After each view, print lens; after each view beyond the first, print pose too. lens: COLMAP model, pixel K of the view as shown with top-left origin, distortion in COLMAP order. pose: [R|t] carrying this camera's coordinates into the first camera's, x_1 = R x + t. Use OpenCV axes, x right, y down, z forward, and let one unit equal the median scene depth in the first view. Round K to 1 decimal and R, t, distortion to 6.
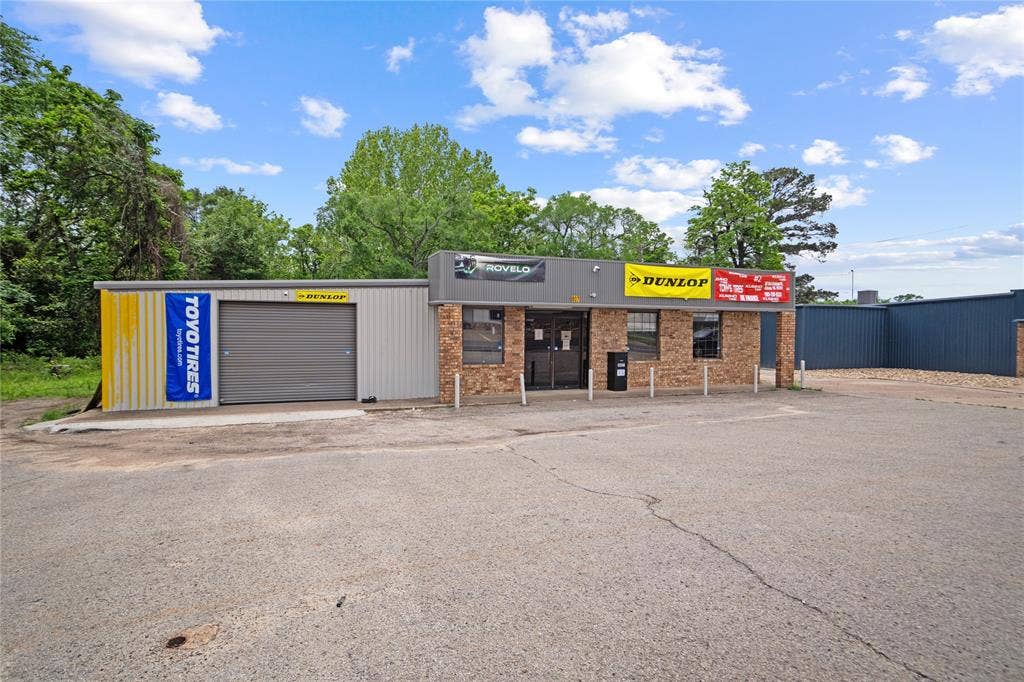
lens RADIAL K [[539.0, 0, 515.6], [0, 539.0, 338.6], [0, 0, 1]] dist [0.002286, 0.000119]
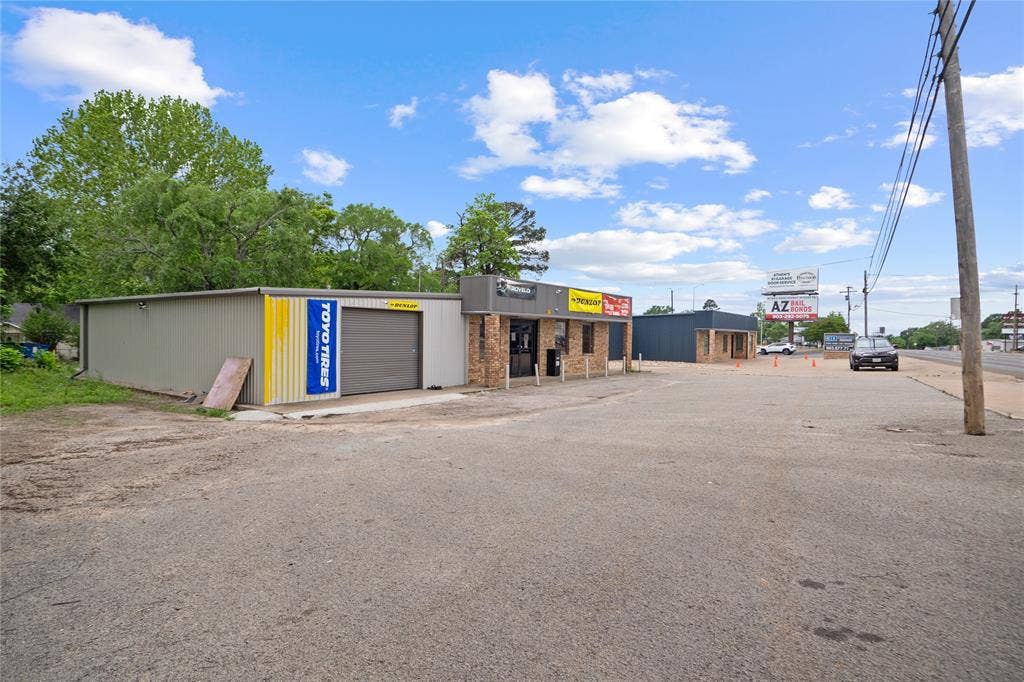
lens RADIAL K [[539.0, 0, 515.6], [0, 539.0, 338.6], [0, 0, 1]] dist [0.002286, 0.000119]
pose [[0.839249, 0.001361, 0.543745, -0.702226], [0.001121, 0.999990, -0.004234, 0.002962], [-0.543746, 0.004163, 0.839240, -0.149754]]
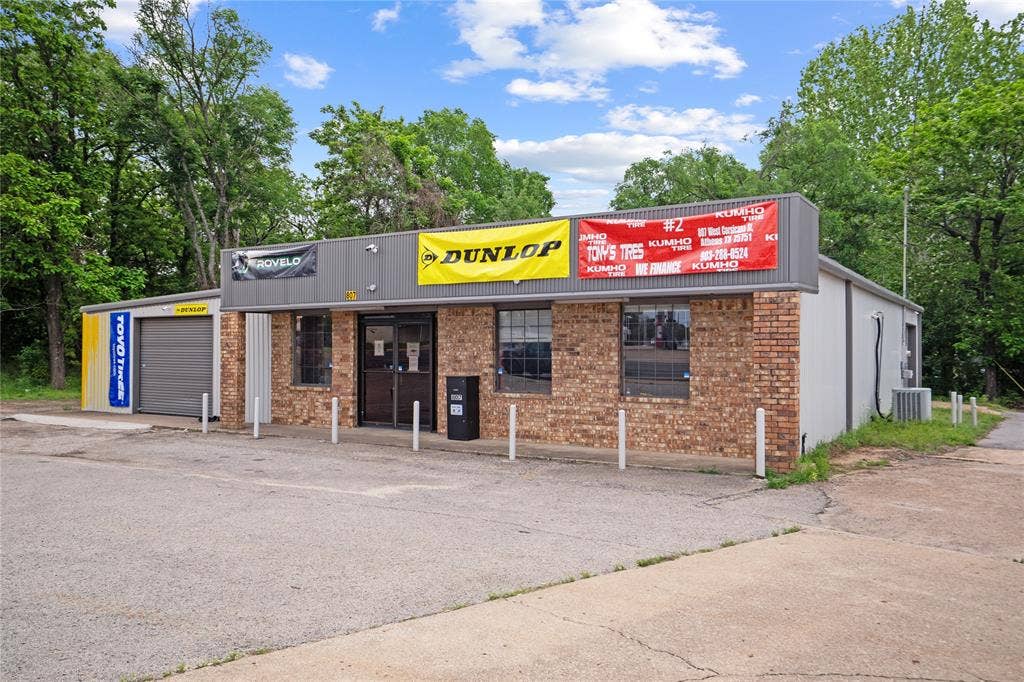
lens RADIAL K [[807.7, 0, 512.0], [0, 807.7, 341.0], [0, 0, 1]] dist [0.000616, 0.001885]
pose [[0.588928, -0.014556, -0.808055, 1.005333], [-0.013624, 0.999517, -0.027934, 0.010374], [0.808071, 0.027460, 0.588445, 0.526631]]
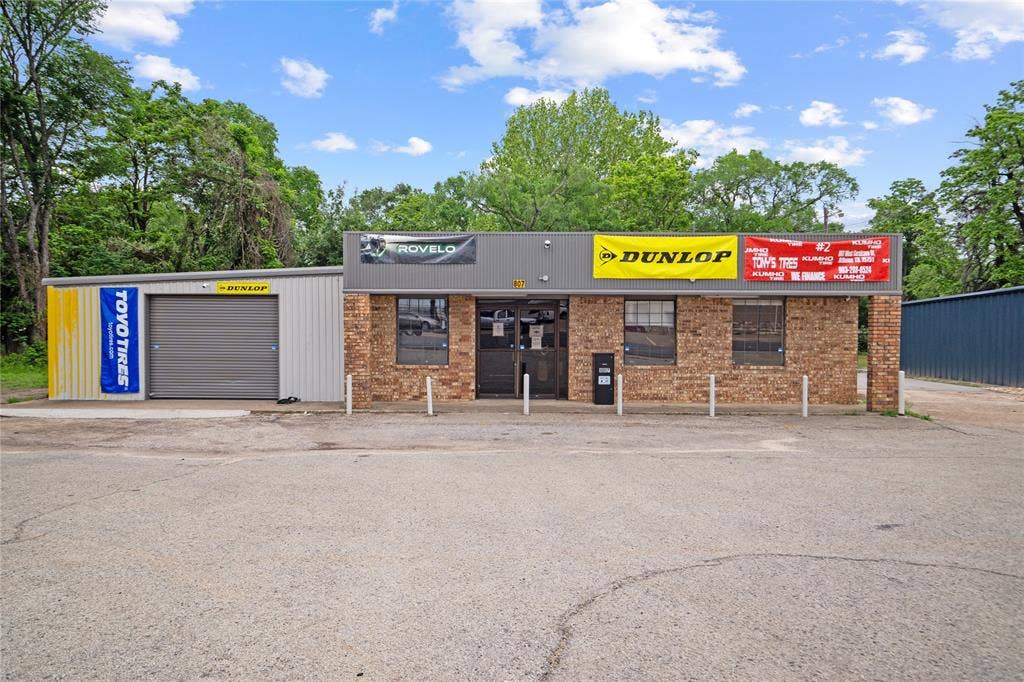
lens RADIAL K [[616.1, 0, 515.9], [0, 616.1, 338.9], [0, 0, 1]] dist [0.006033, 0.000217]
pose [[0.926495, 0.006972, -0.376243, 0.418212], [-0.006385, 0.999976, 0.002805, 0.003865], [0.376254, -0.000196, 0.926517, 0.159053]]
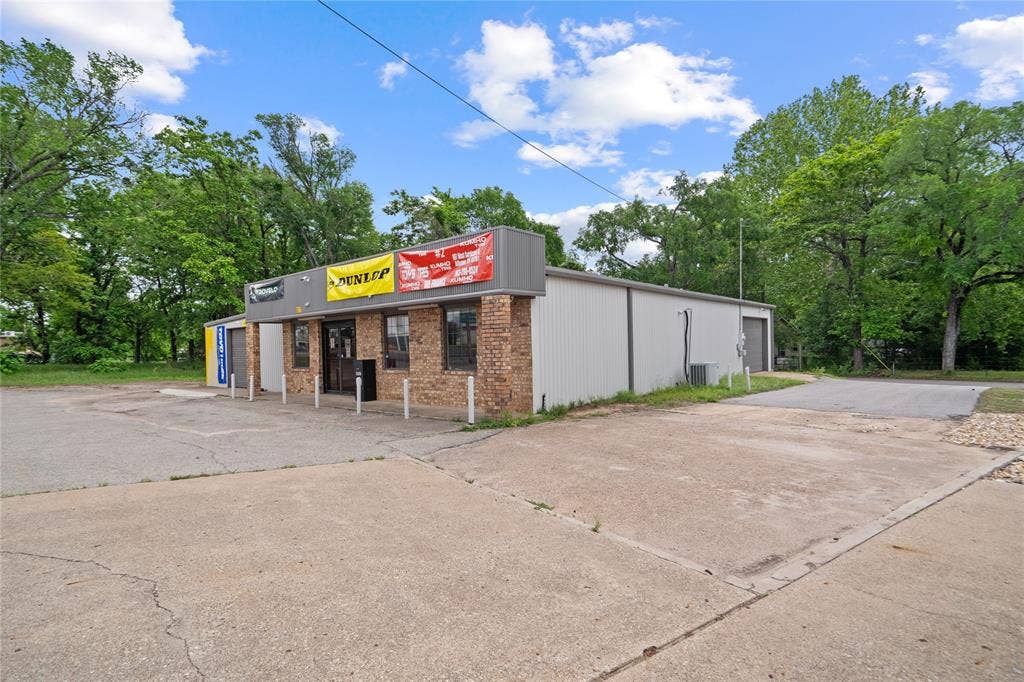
lens RADIAL K [[524.8, 0, 509.9], [0, 524.8, 354.7], [0, 0, 1]] dist [0.000756, 0.000047]
pose [[0.452795, -0.003599, -0.891607, 1.169247], [0.008656, 0.999962, 0.000359, 0.018823], [0.891572, -0.007880, 0.452809, 0.847258]]
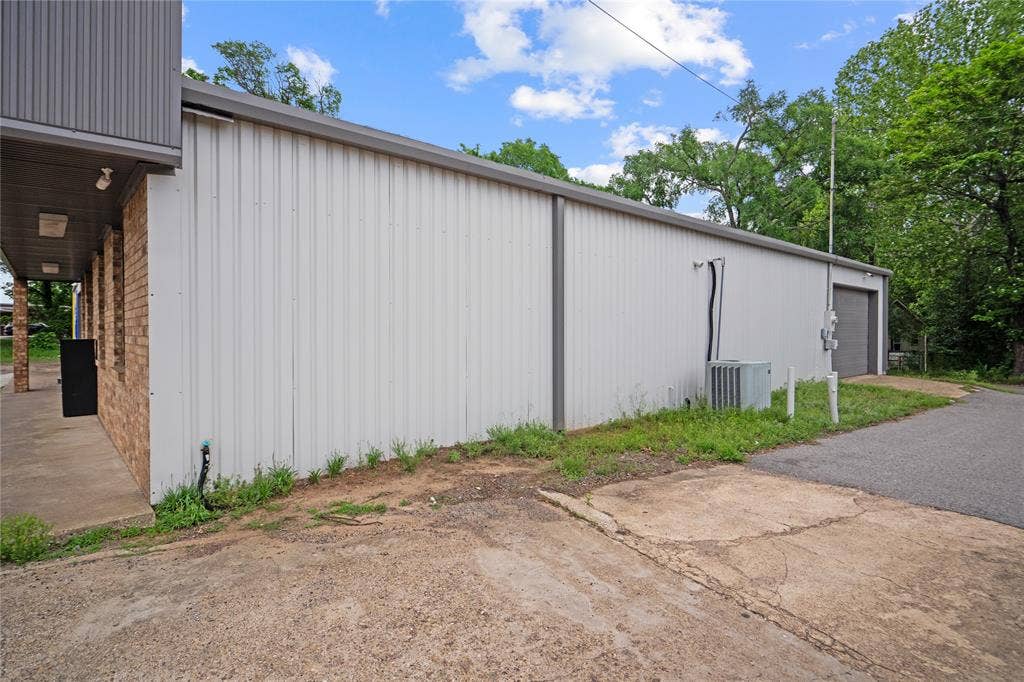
lens RADIAL K [[539.0, 0, 515.6], [0, 539.0, 338.6], [0, 0, 1]] dist [0.002286, 0.000119]
pose [[0.330448, 0.001485, -0.943823, 0.845059], [-0.013578, 0.999903, -0.003181, 0.020021], [0.943727, 0.013866, 0.330436, 1.277832]]
